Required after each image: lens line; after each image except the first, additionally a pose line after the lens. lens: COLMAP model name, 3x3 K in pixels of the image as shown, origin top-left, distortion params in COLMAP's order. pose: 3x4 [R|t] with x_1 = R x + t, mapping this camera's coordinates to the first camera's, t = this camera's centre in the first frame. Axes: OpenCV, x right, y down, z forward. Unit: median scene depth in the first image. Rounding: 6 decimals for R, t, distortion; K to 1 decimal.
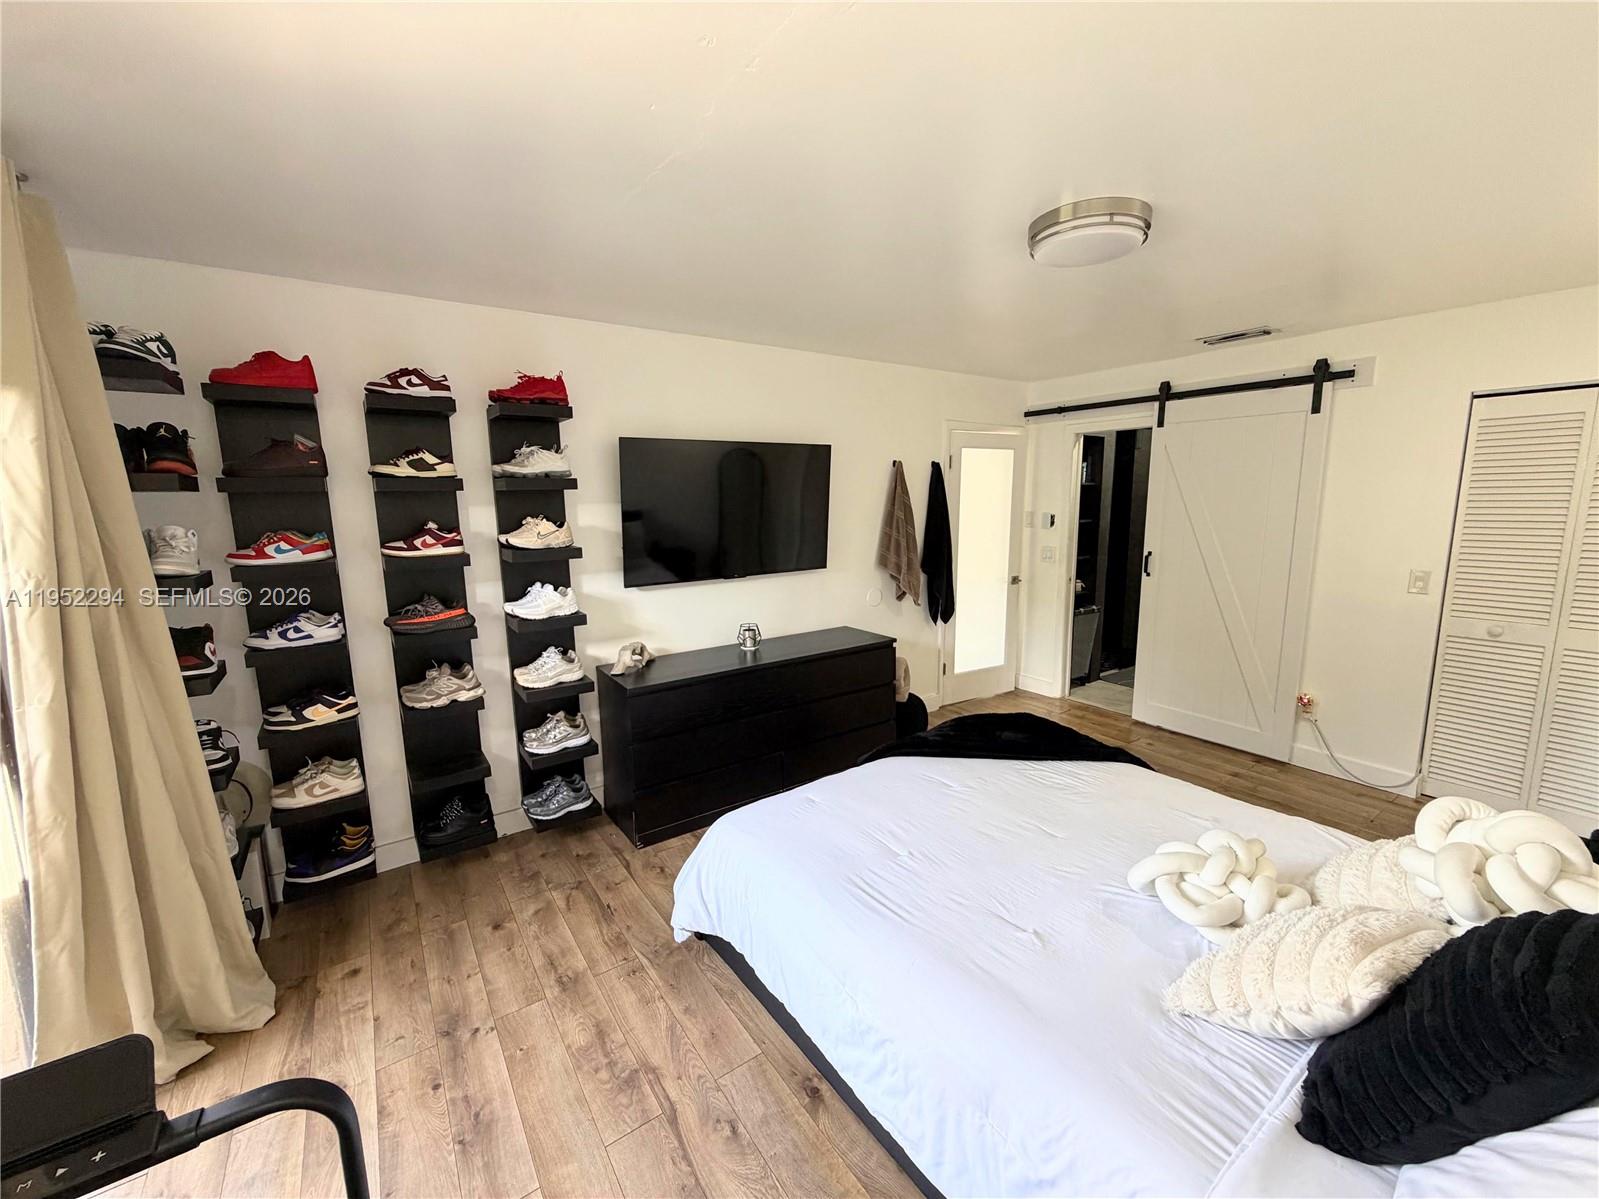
lens RADIAL K [[636.8, 0, 796.0], [0, 636.8, 596.0], [0, 0, 1]] dist [0.000213, 0.000186]
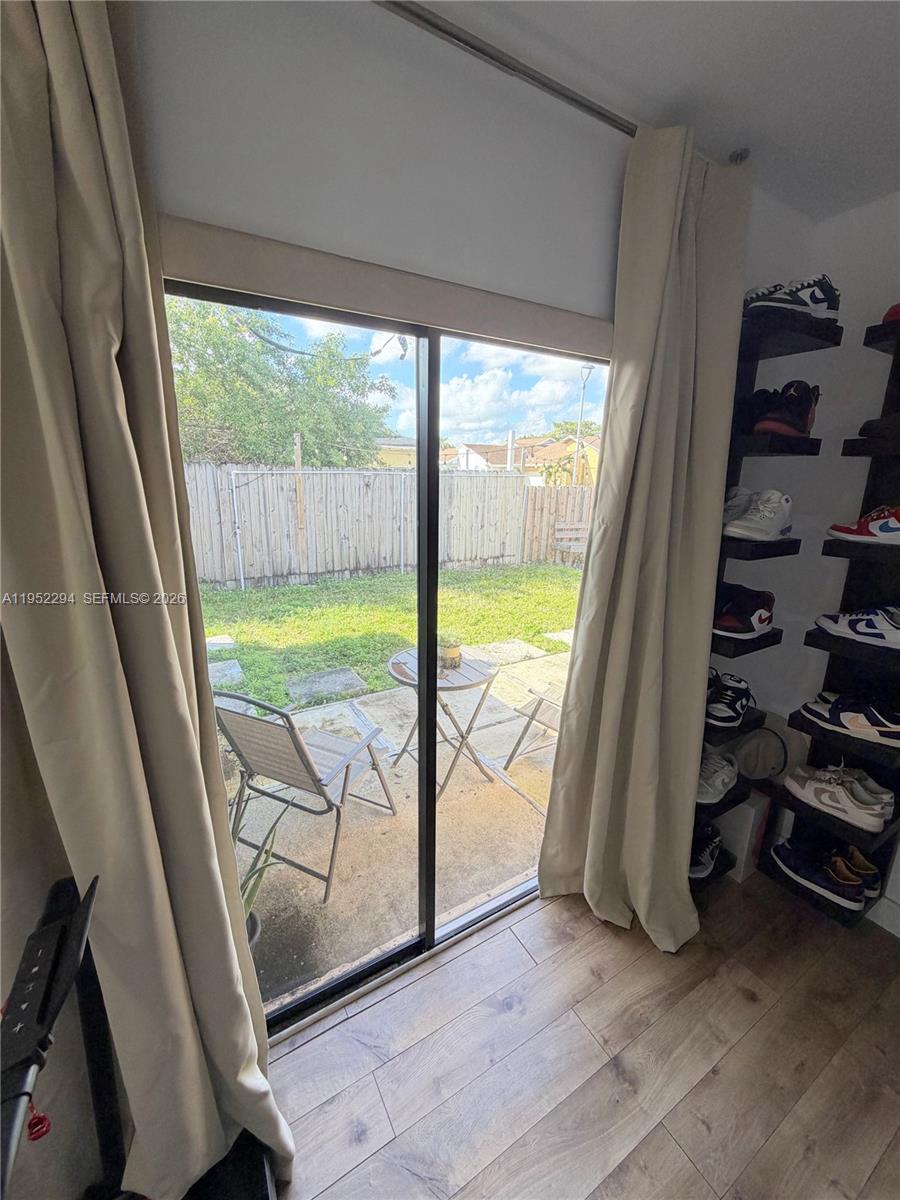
lens RADIAL K [[477.9, 0, 456.0], [0, 477.9, 596.5], [0, 0, 1]] dist [0.000213, 0.000186]
pose [[-0.067503, 0.262389, -0.962598, -0.153325], [-0.165593, 0.948471, 0.270150, -0.062703], [0.983881, 0.177636, -0.020575, 0.481694]]
